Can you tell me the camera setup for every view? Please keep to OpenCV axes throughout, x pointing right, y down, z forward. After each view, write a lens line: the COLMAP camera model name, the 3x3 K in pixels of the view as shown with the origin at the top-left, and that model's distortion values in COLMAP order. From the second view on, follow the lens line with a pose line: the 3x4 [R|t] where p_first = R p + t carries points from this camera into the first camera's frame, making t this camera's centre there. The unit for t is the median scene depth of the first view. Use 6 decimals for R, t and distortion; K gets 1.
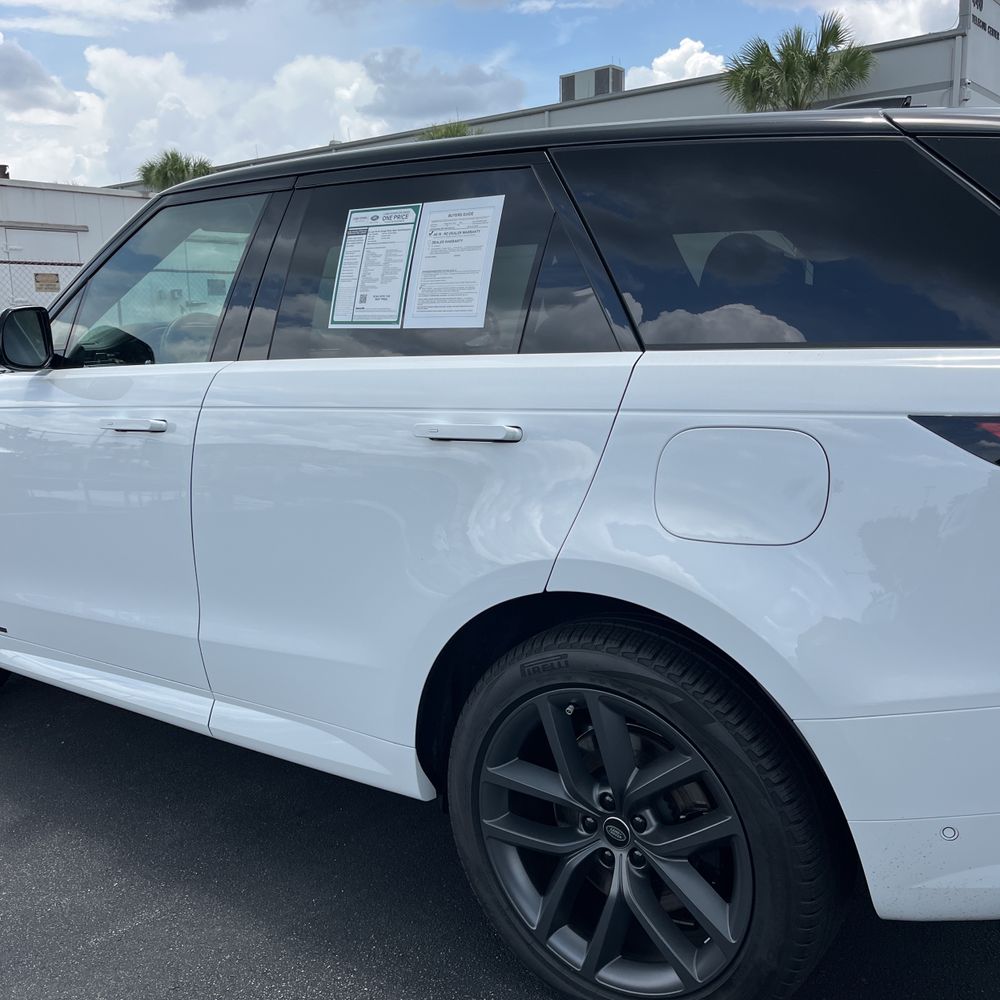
lens RADIAL K [[1010.5, 0, 520.8], [0, 1010.5, 516.5], [0, 0, 1]] dist [0.031317, -0.032101]
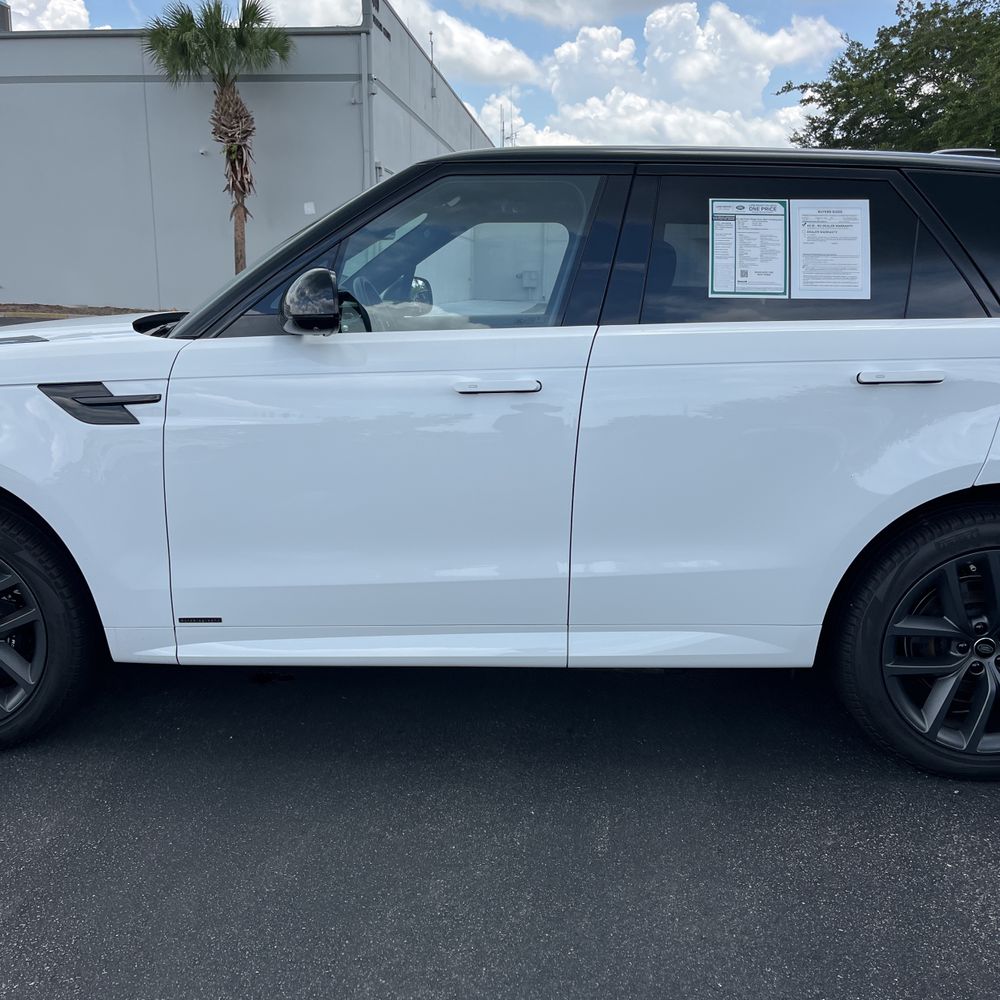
lens RADIAL K [[1018.5, 0, 497.3], [0, 1018.5, 515.3], [0, 0, 1]] dist [0.023672, -0.023084]
pose [[0.833578, -0.096409, 0.543924, -1.135157], [0.083683, 0.995327, 0.048173, -0.008260], [-0.546026, 0.005362, 0.837751, 0.130543]]
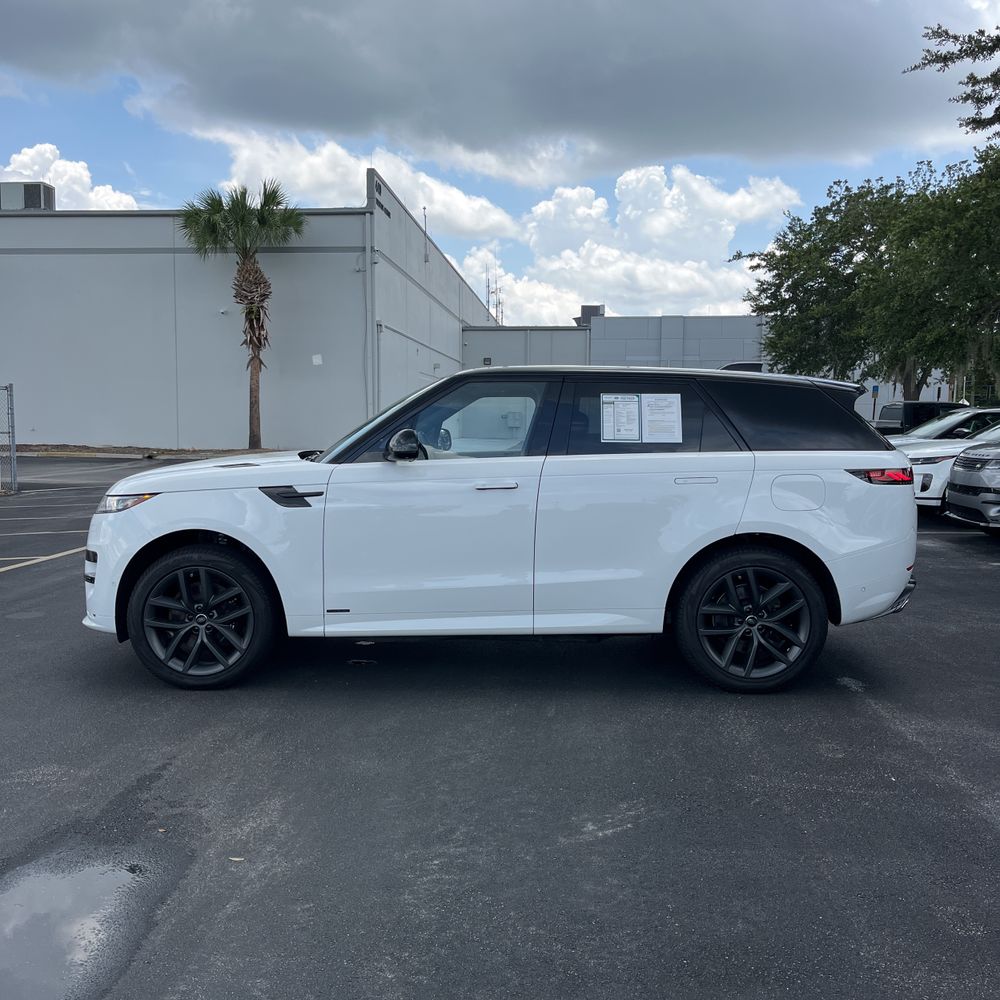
lens RADIAL K [[1010.7, 0, 513.8], [0, 1010.7, 497.5], [0, 0, 1]] dist [0.039408, -0.009652]
pose [[0.816580, -0.018943, 0.576922, -1.820718], [0.092033, 0.990949, -0.097727, 0.165476], [-0.569849, 0.132898, 0.810932, -0.835338]]
